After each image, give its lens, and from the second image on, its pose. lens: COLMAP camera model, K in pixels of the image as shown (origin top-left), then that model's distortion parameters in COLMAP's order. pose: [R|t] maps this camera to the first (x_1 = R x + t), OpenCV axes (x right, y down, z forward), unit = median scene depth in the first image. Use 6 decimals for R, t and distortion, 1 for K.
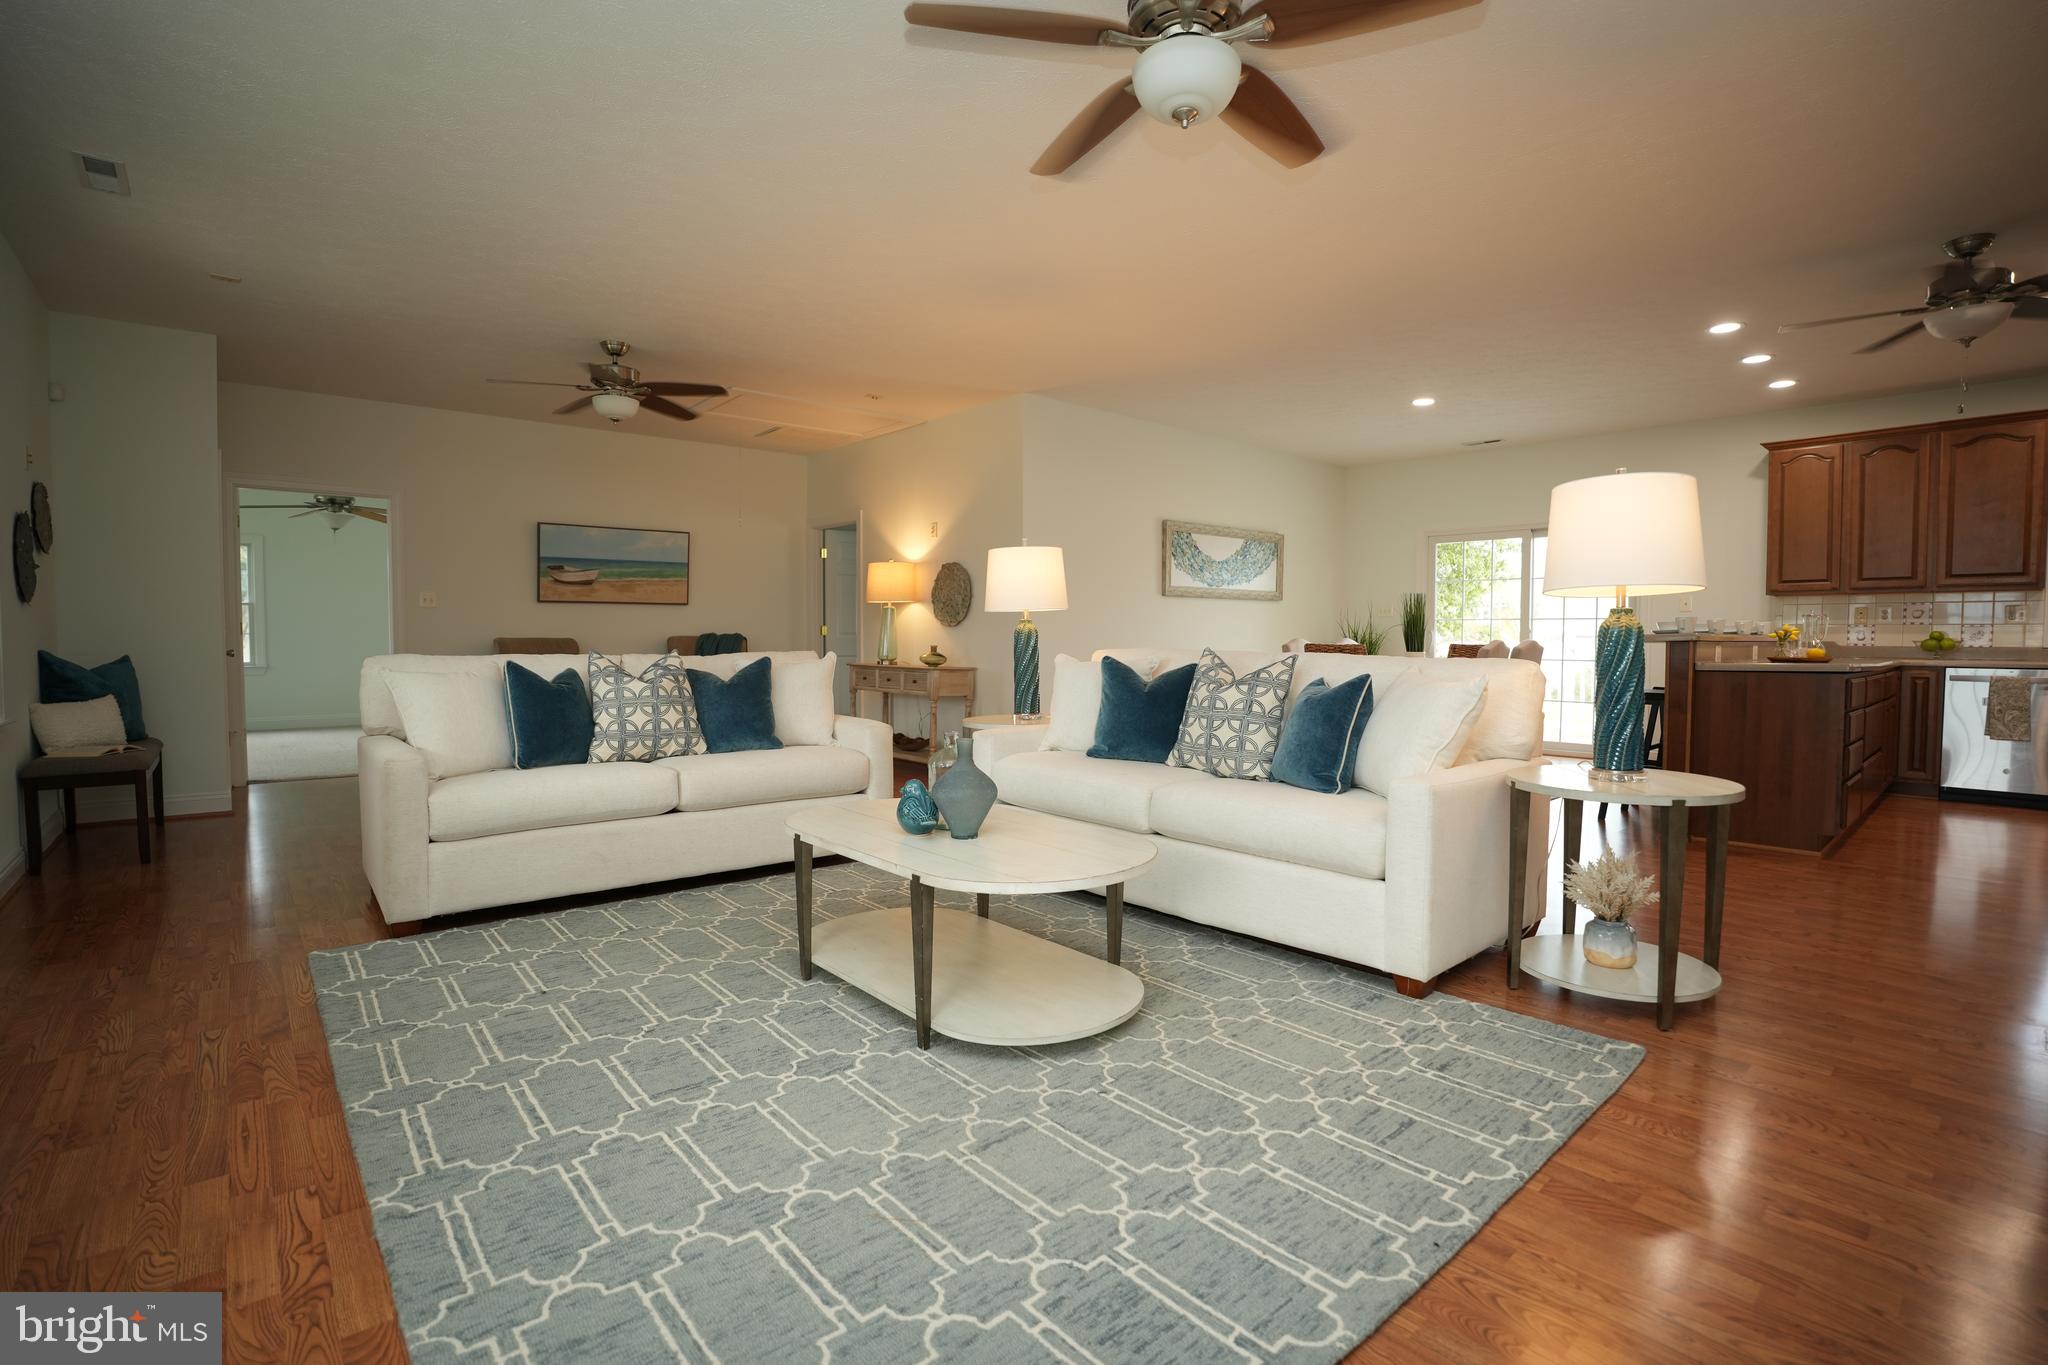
lens RADIAL K [[940.7, 0, 1026.7], [0, 940.7, 688.4], [0, 0, 1]] dist [-0.074433, 0.018664]
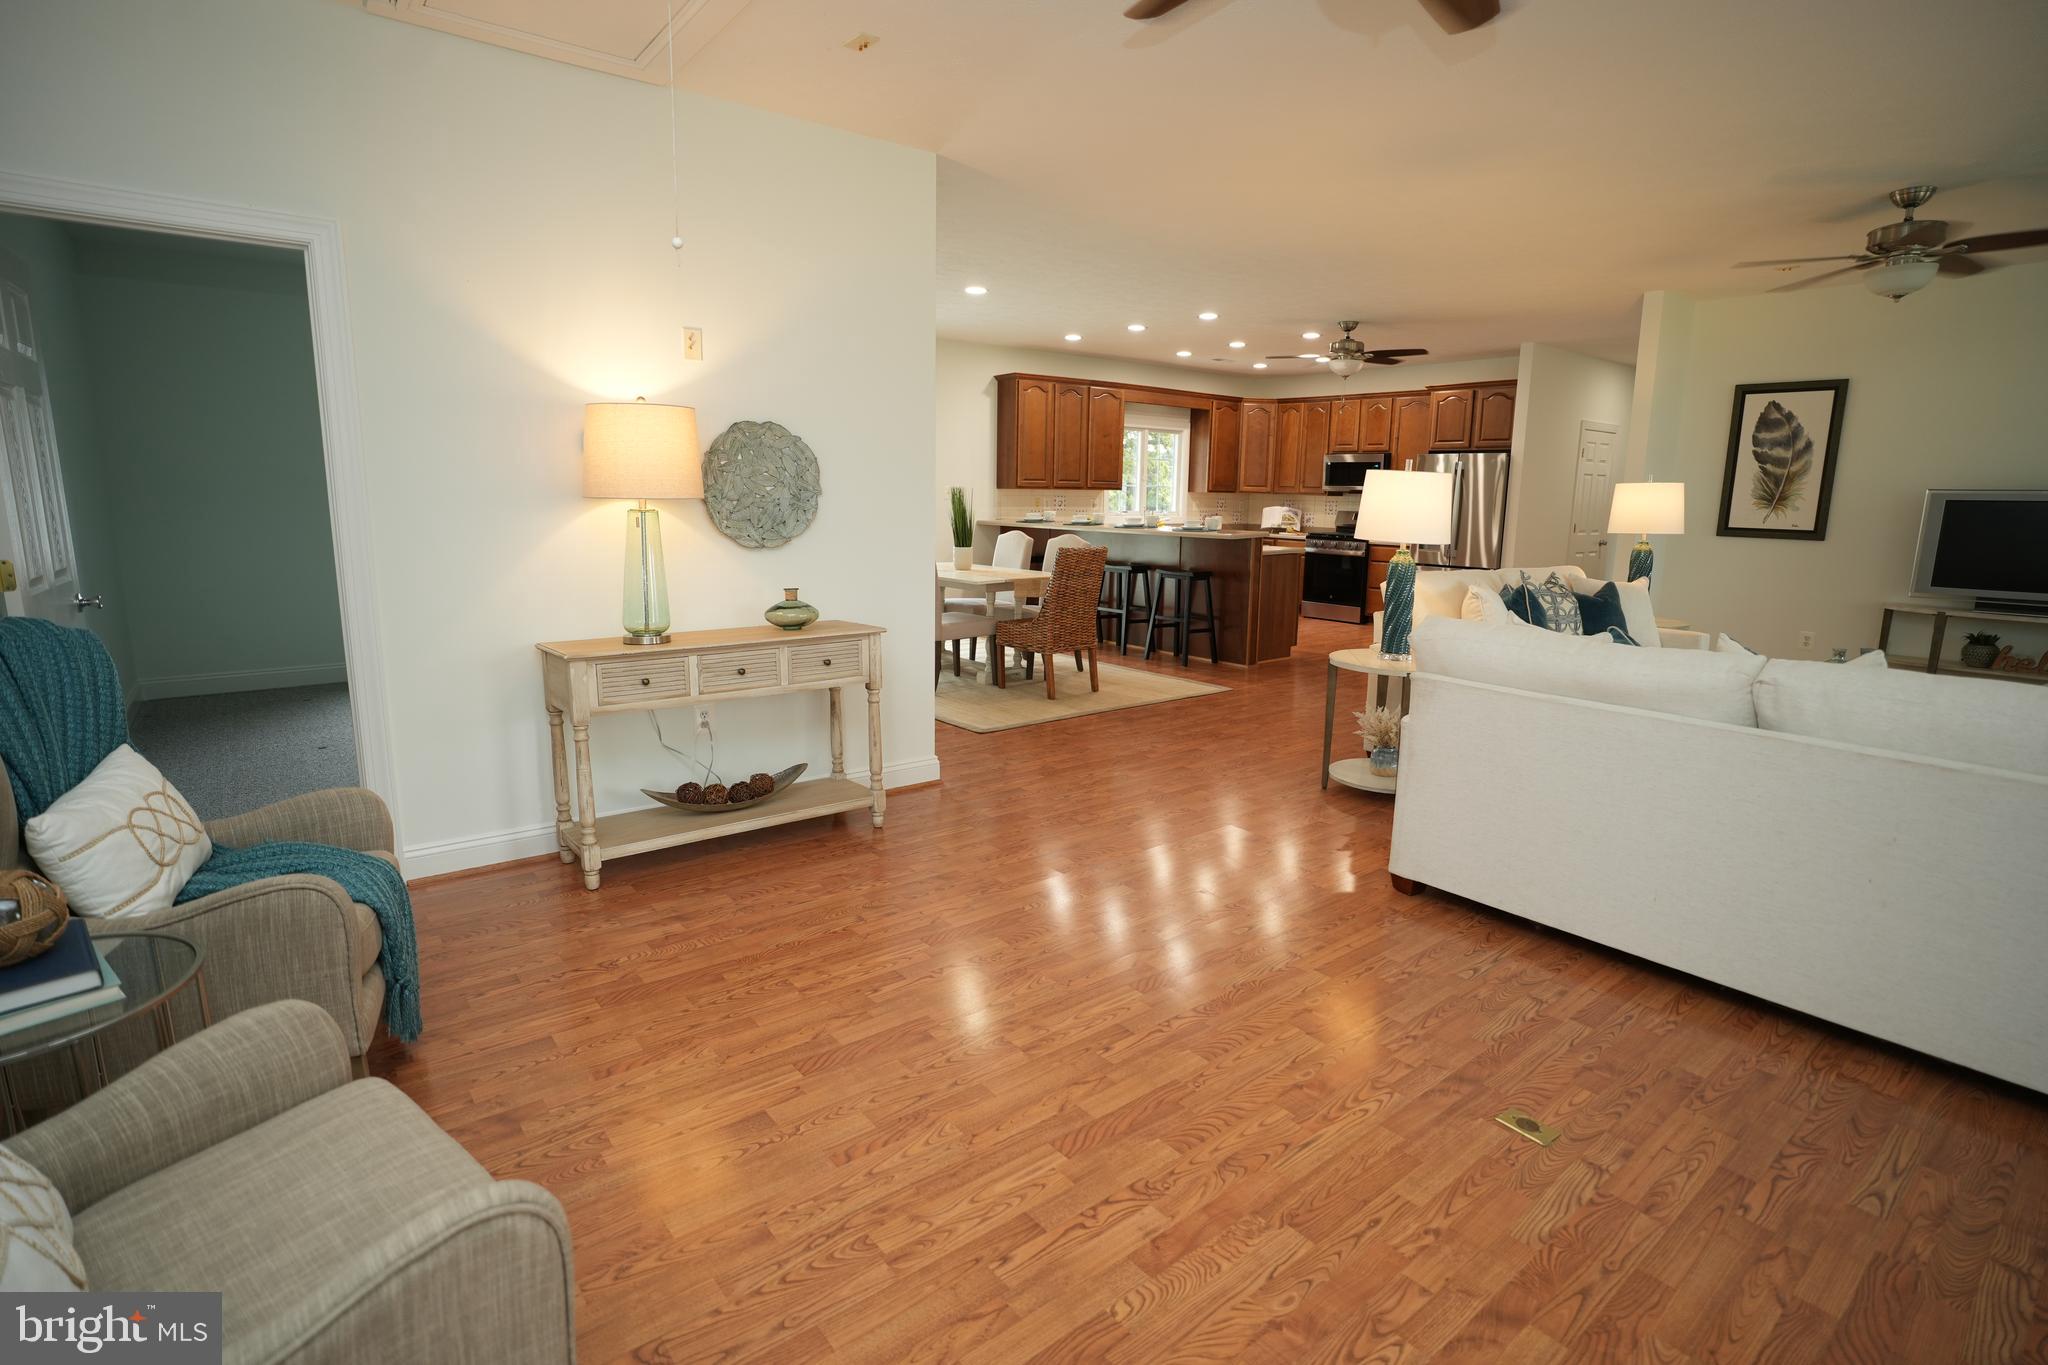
lens RADIAL K [[992.0, 0, 1020.9], [0, 992.0, 676.3], [0, 0, 1]] dist [-0.059245, 0.020474]
pose [[0.053823, -0.183667, 0.981514, -1.672344], [0.041314, 0.982507, 0.181587, -0.243757], [-0.997695, 0.030777, 0.060469, 2.262045]]
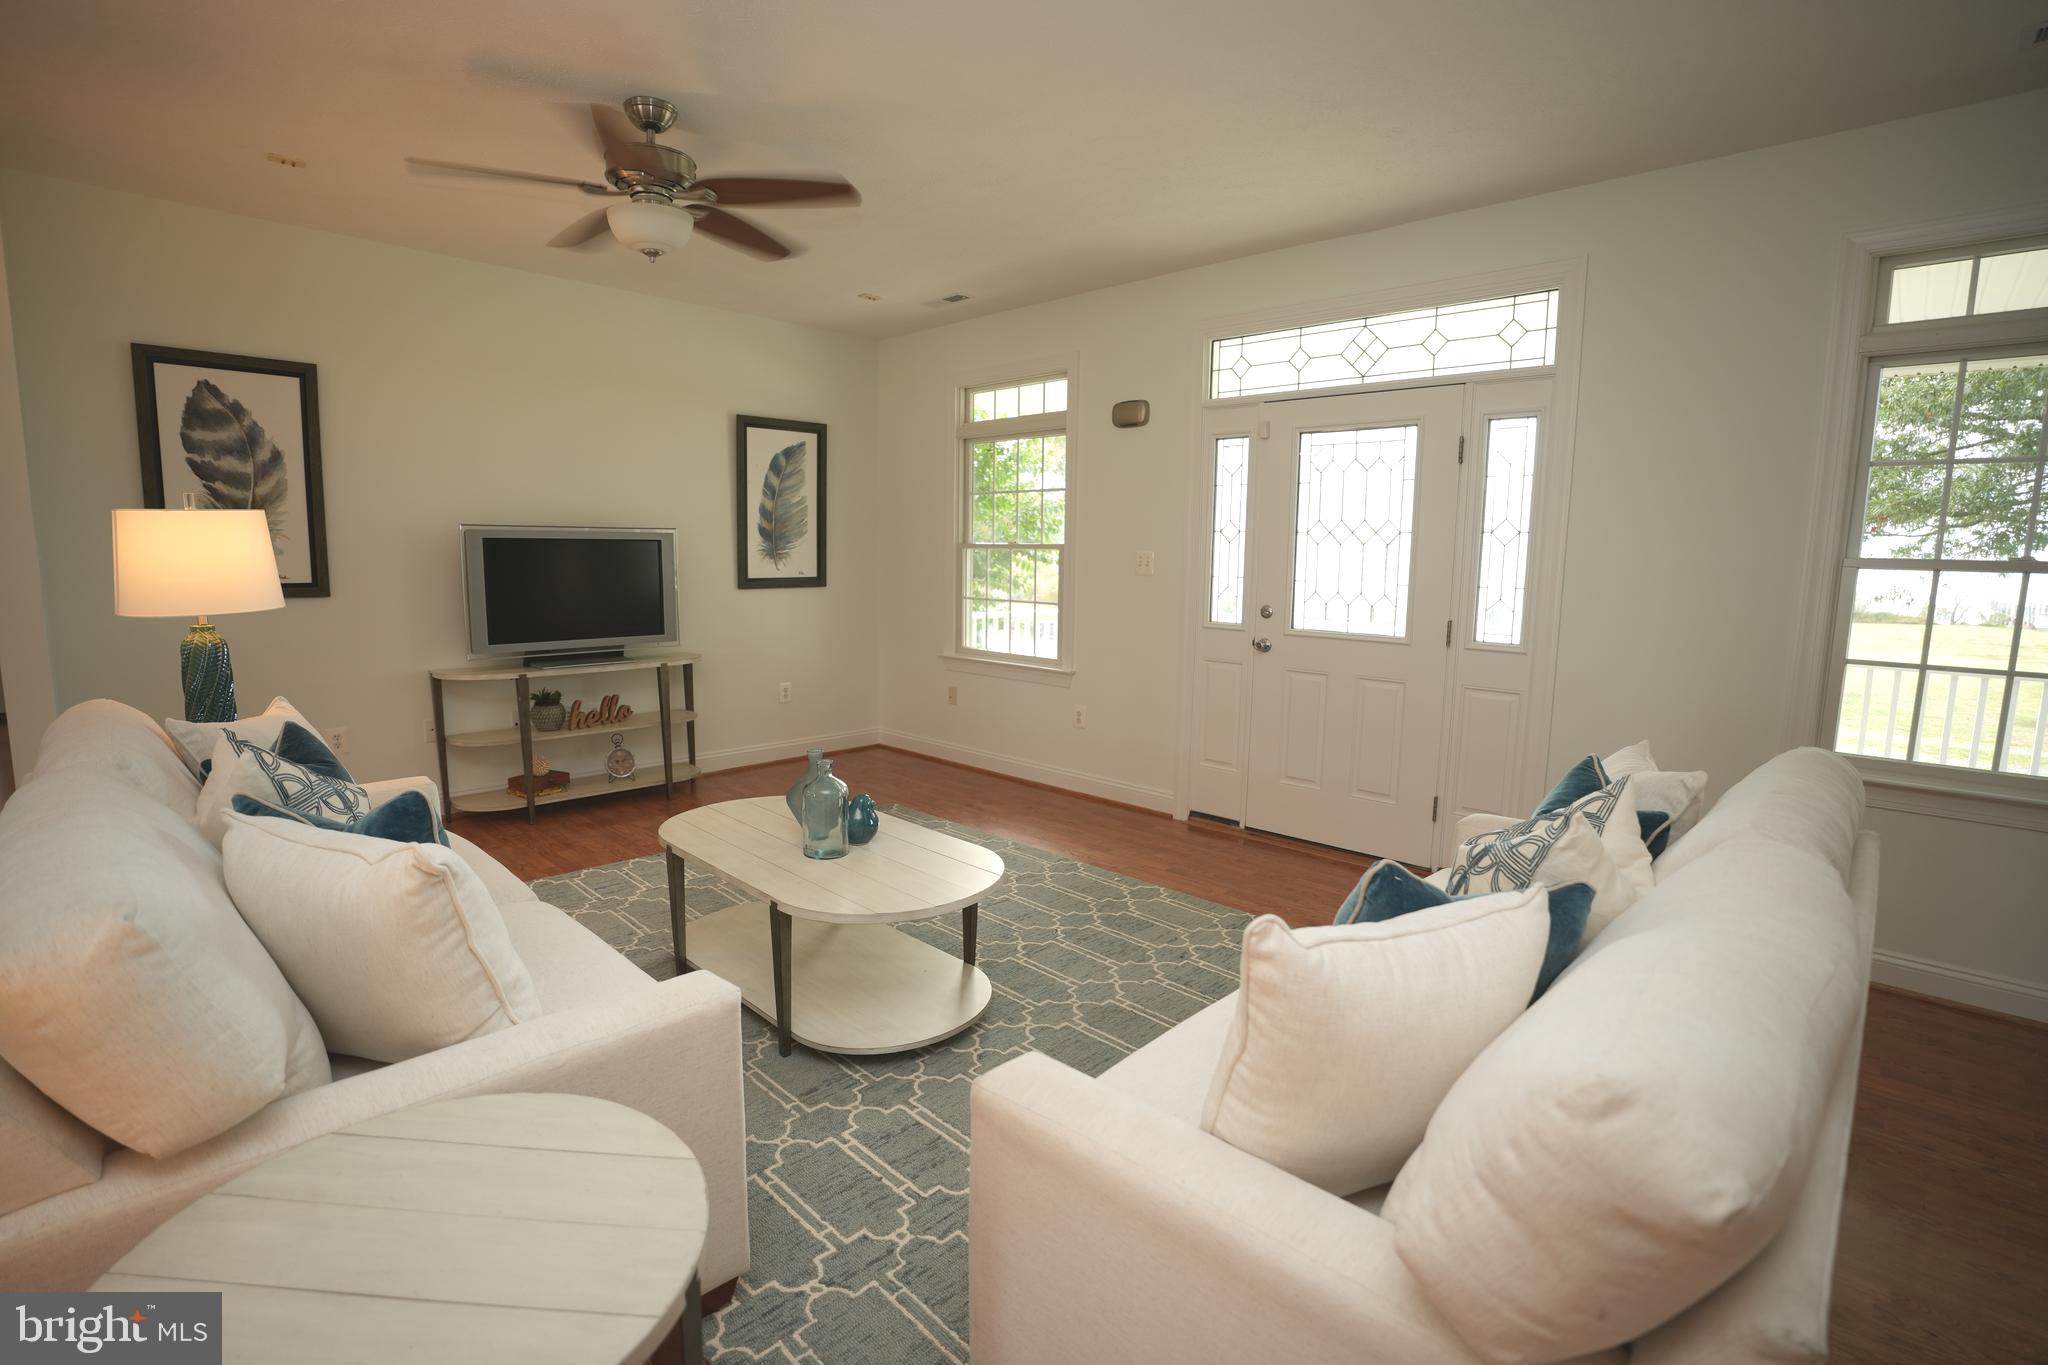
lens RADIAL K [[940.7, 0, 1025.2], [0, 940.7, 685.4], [0, 0, 1]] dist [-0.074433, 0.018664]
pose [[-0.996180, -0.007299, -0.087014, -0.211291], [-0.024104, 0.980769, 0.193680, -0.239822], [0.083927, 0.195038, -0.977198, 2.056992]]
